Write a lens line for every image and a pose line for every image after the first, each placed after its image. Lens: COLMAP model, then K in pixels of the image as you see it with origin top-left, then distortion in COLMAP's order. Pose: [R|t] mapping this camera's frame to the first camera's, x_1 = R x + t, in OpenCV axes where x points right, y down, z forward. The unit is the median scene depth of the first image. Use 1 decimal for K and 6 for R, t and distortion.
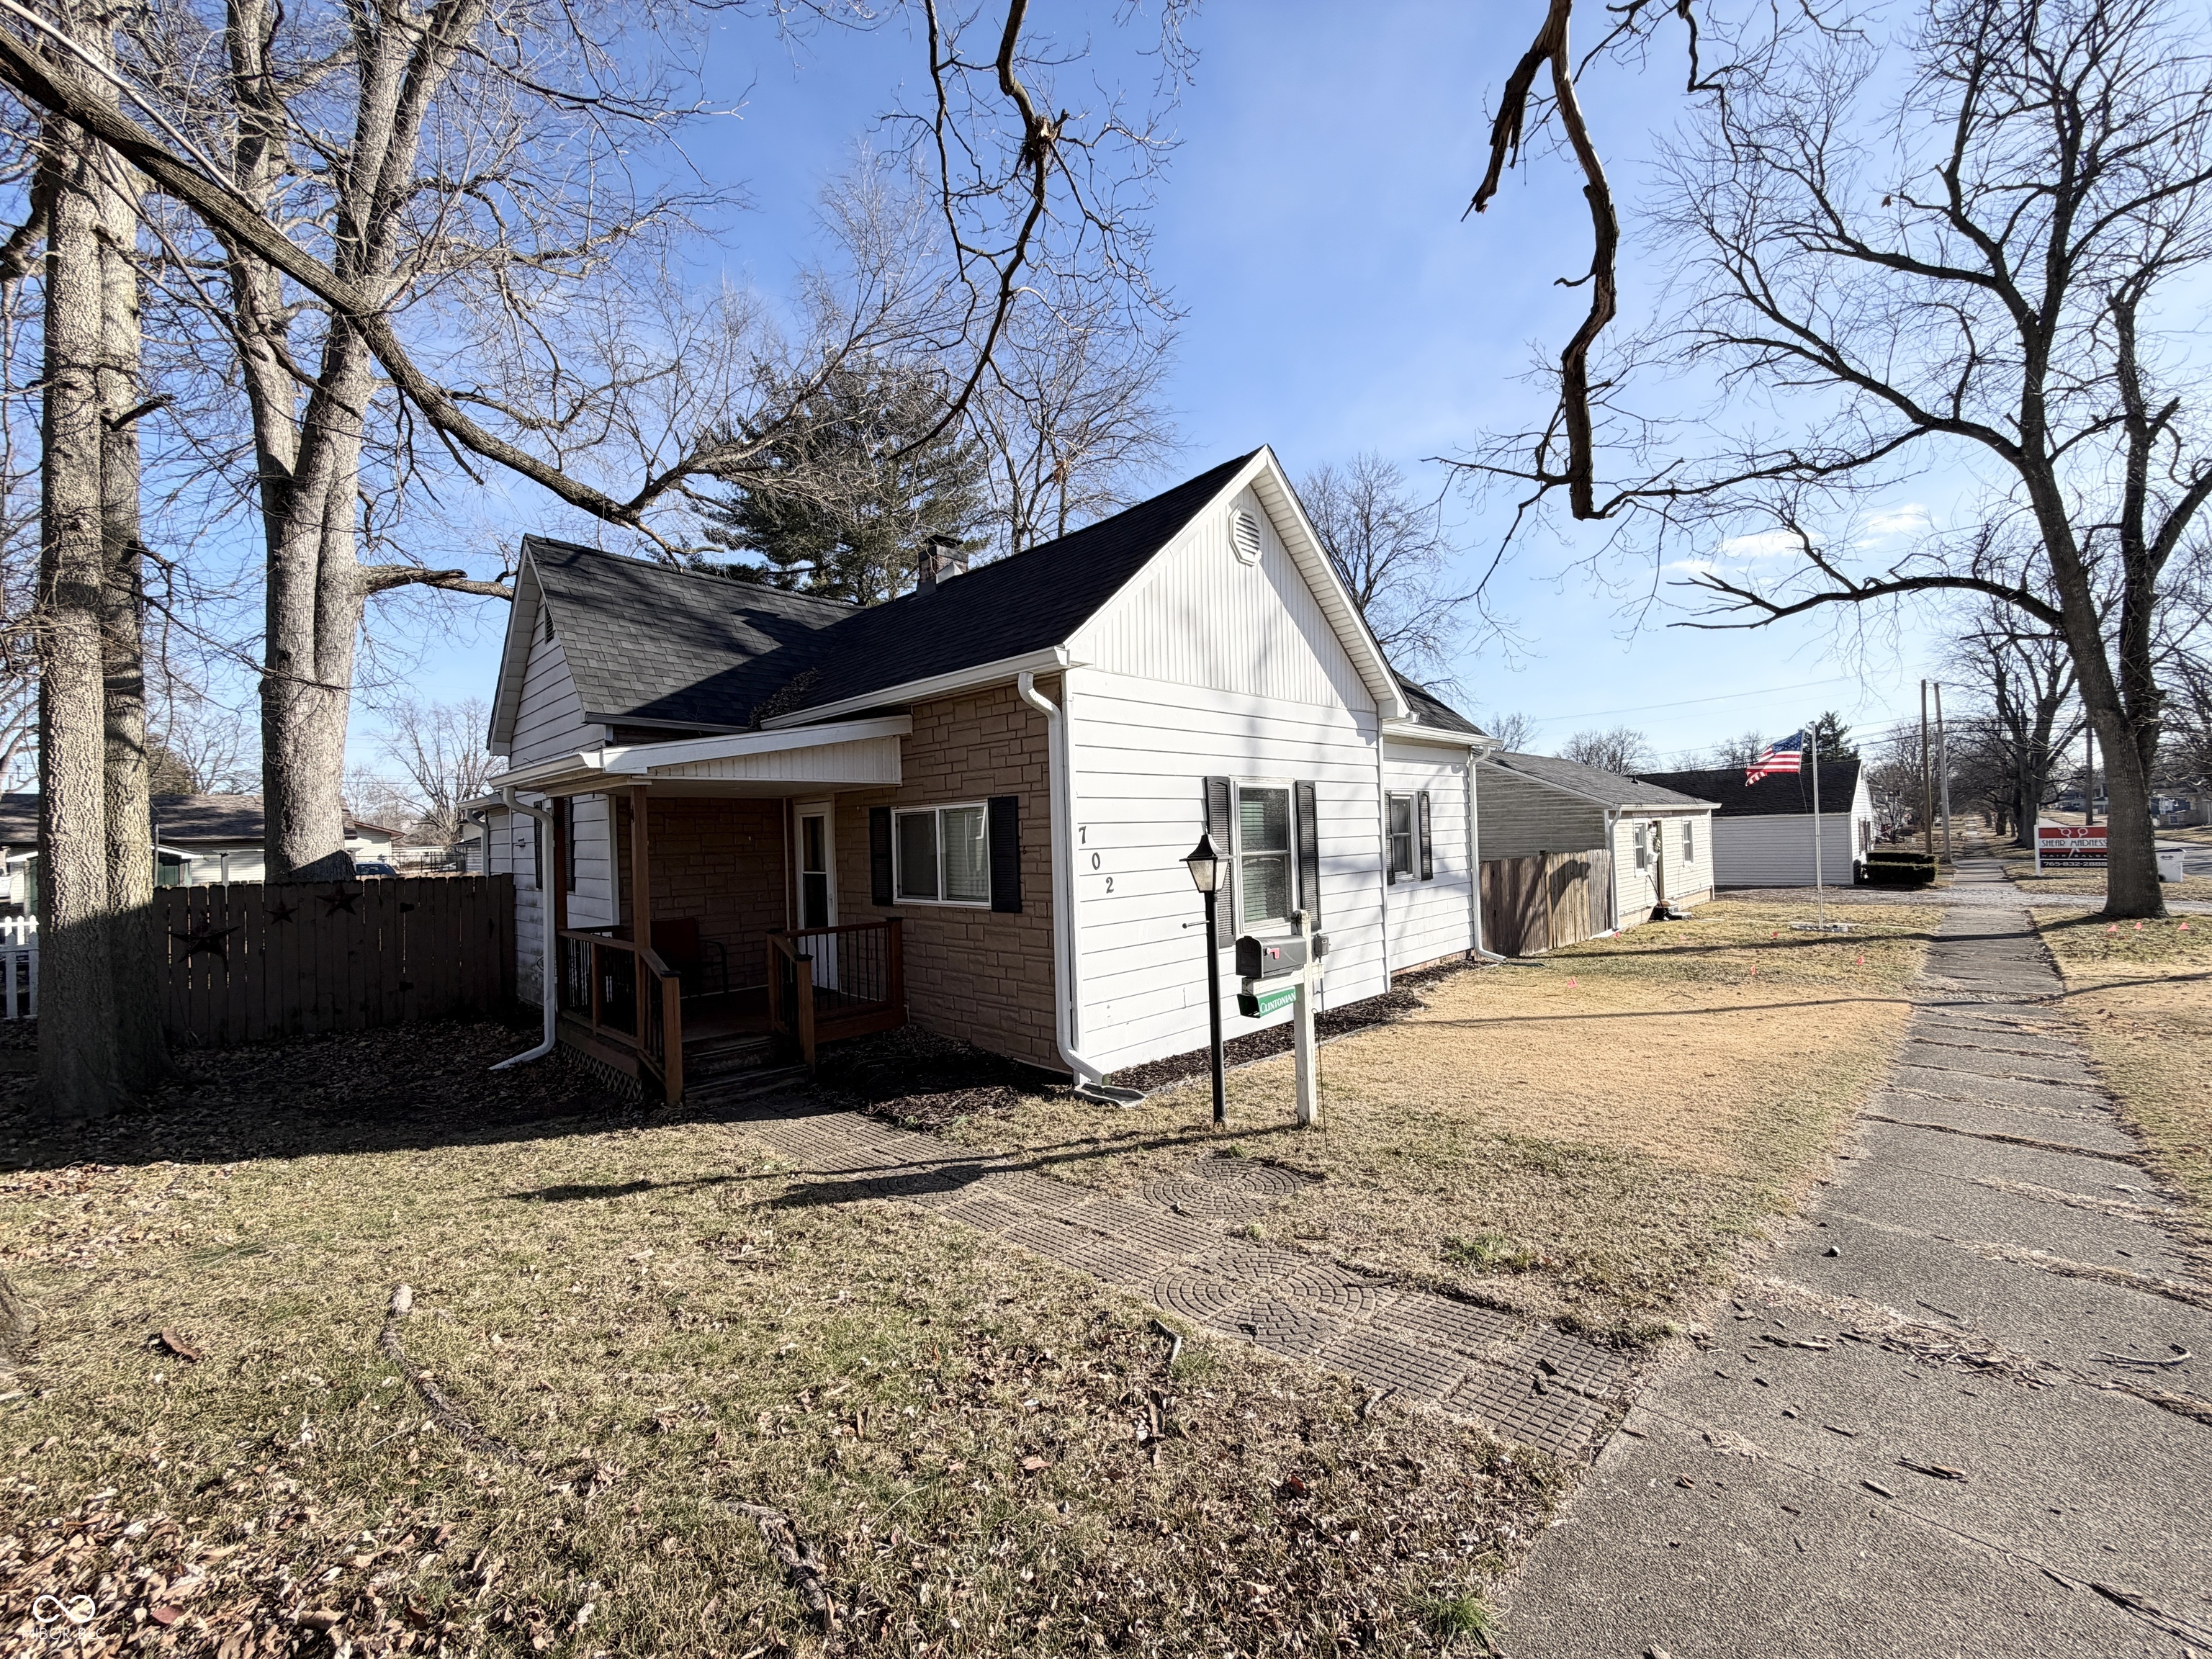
lens RADIAL K [[880.3, 0, 1101.6], [0, 880.3, 827.0], [0, 0, 1]] dist [0.001431, -0.000104]
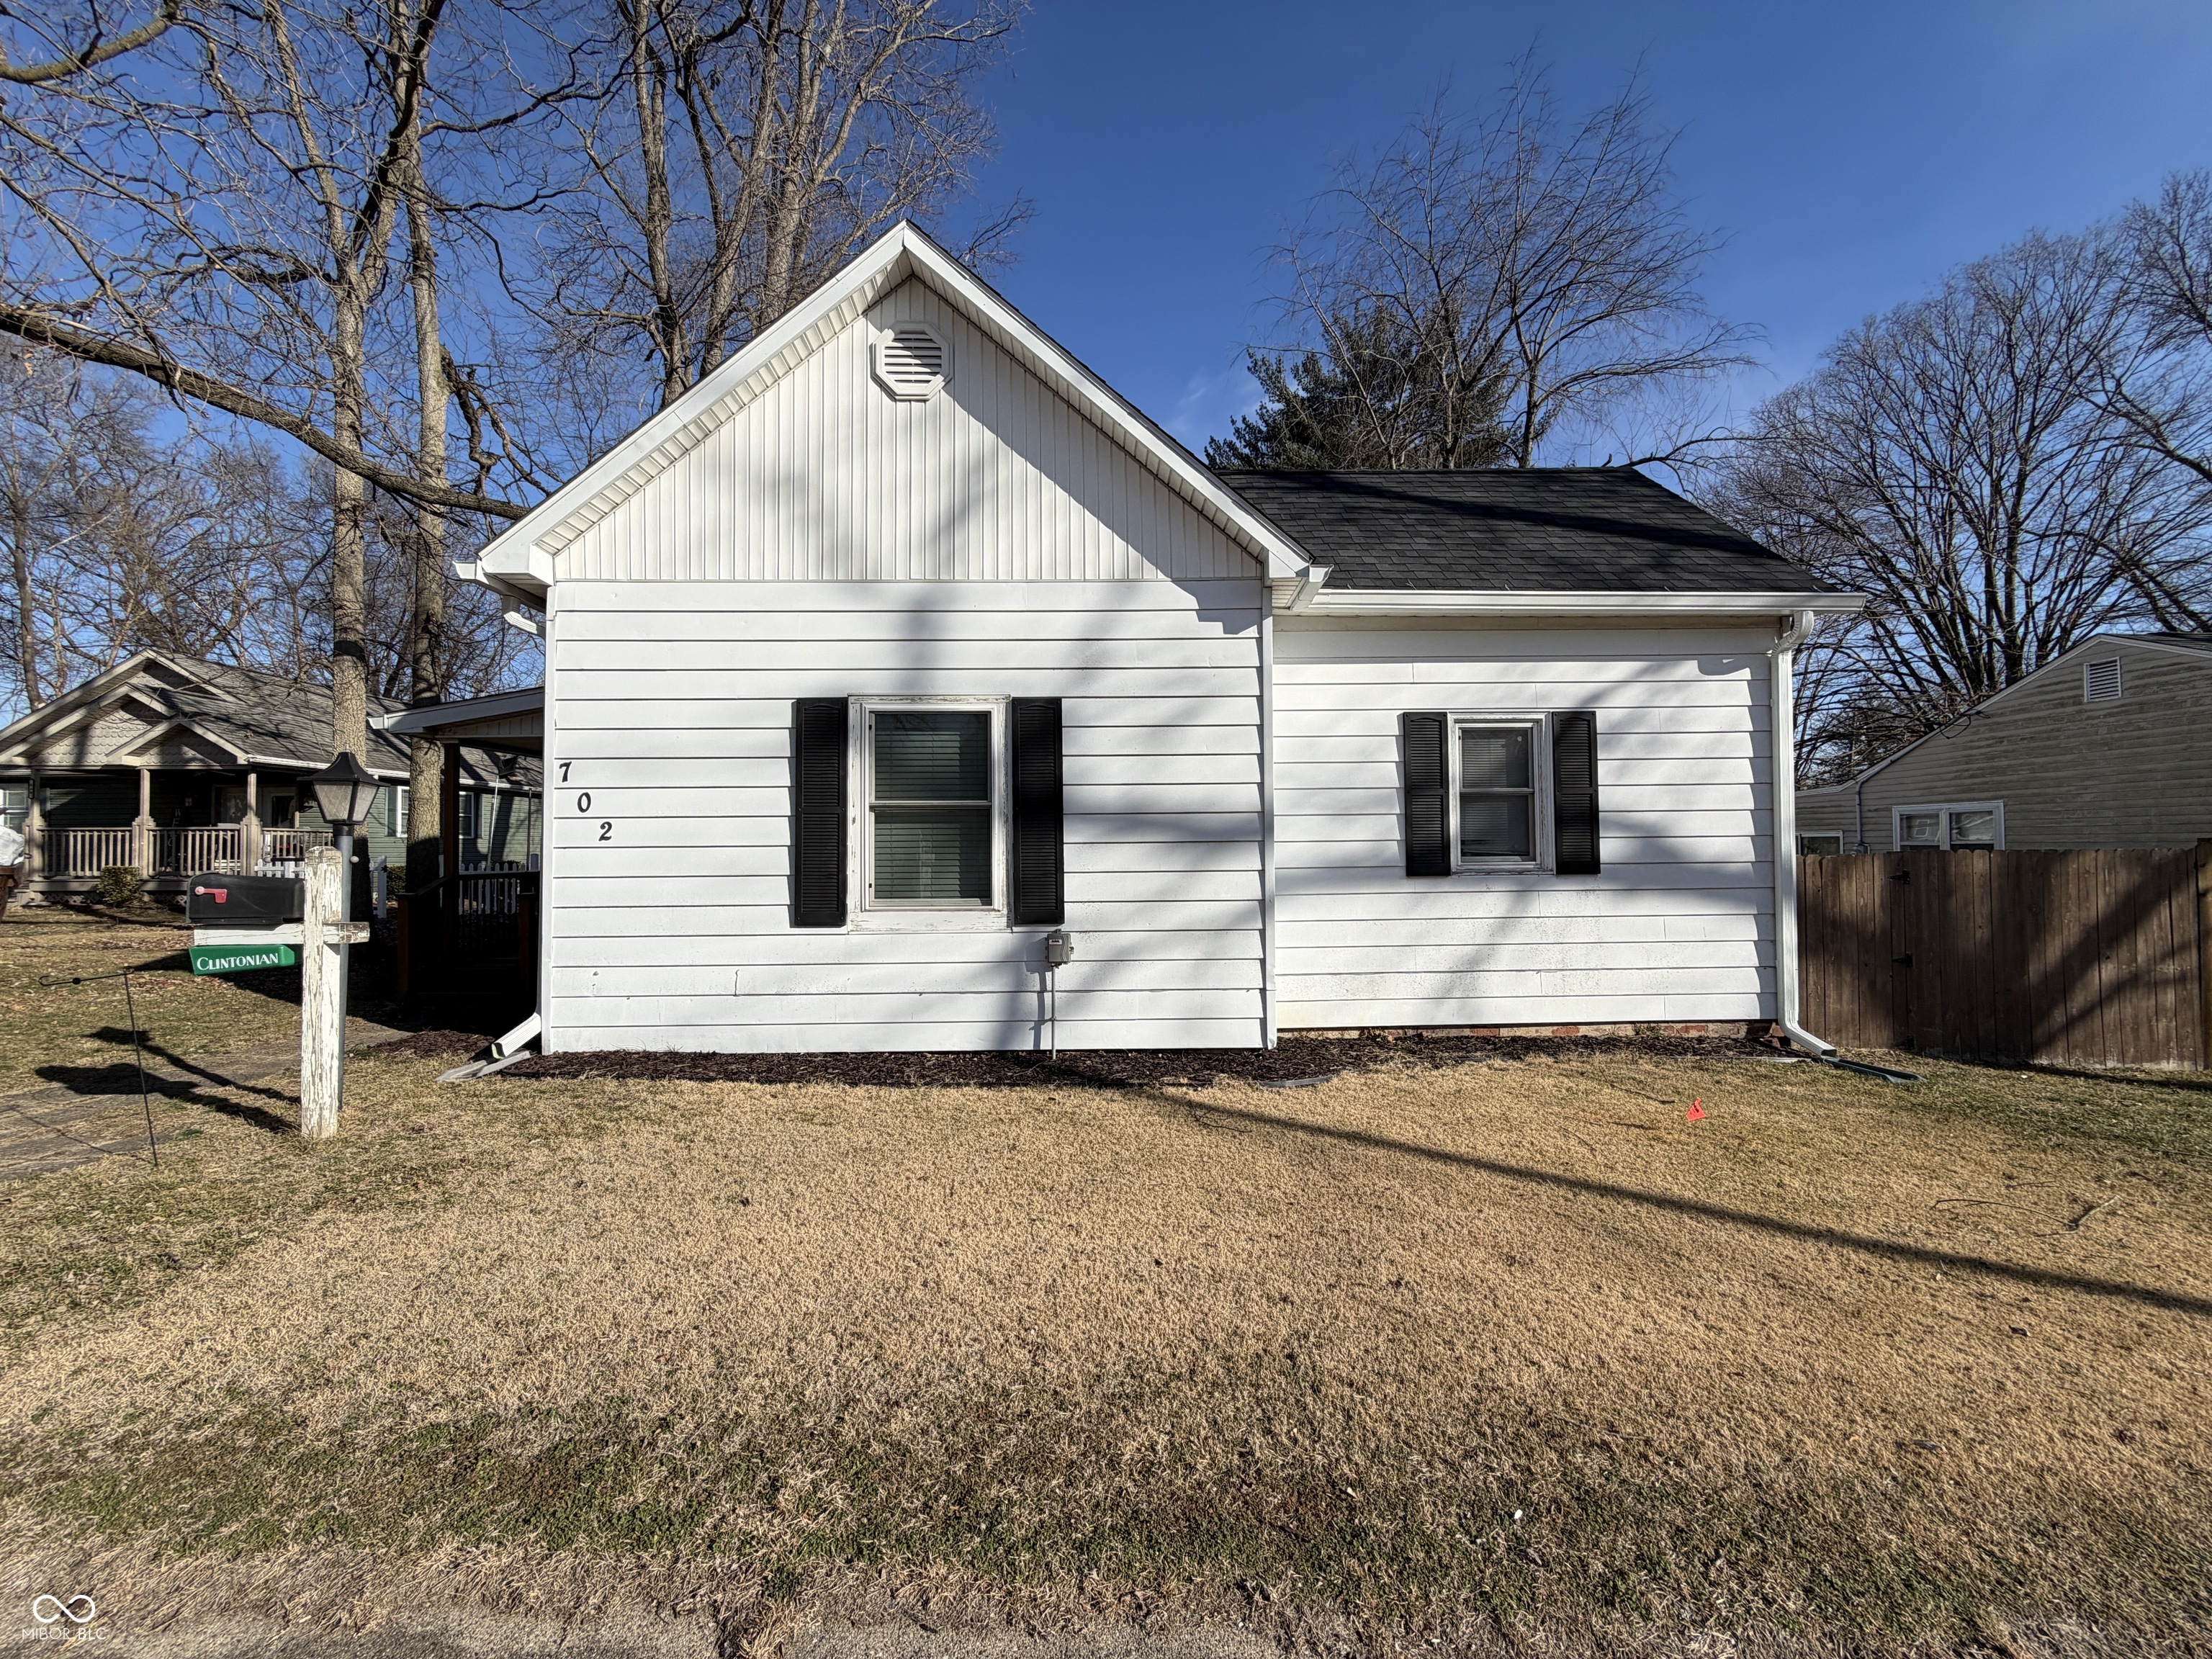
lens RADIAL K [[880.3, 0, 1105.3], [0, 880.3, 826.3], [0, 0, 1]] dist [0.001431, -0.000104]
pose [[0.726495, 0.006162, -0.687144, 0.723176], [-0.007819, 0.999969, 0.000700, 0.043956], [0.687127, 0.004864, 0.726521, 0.549210]]
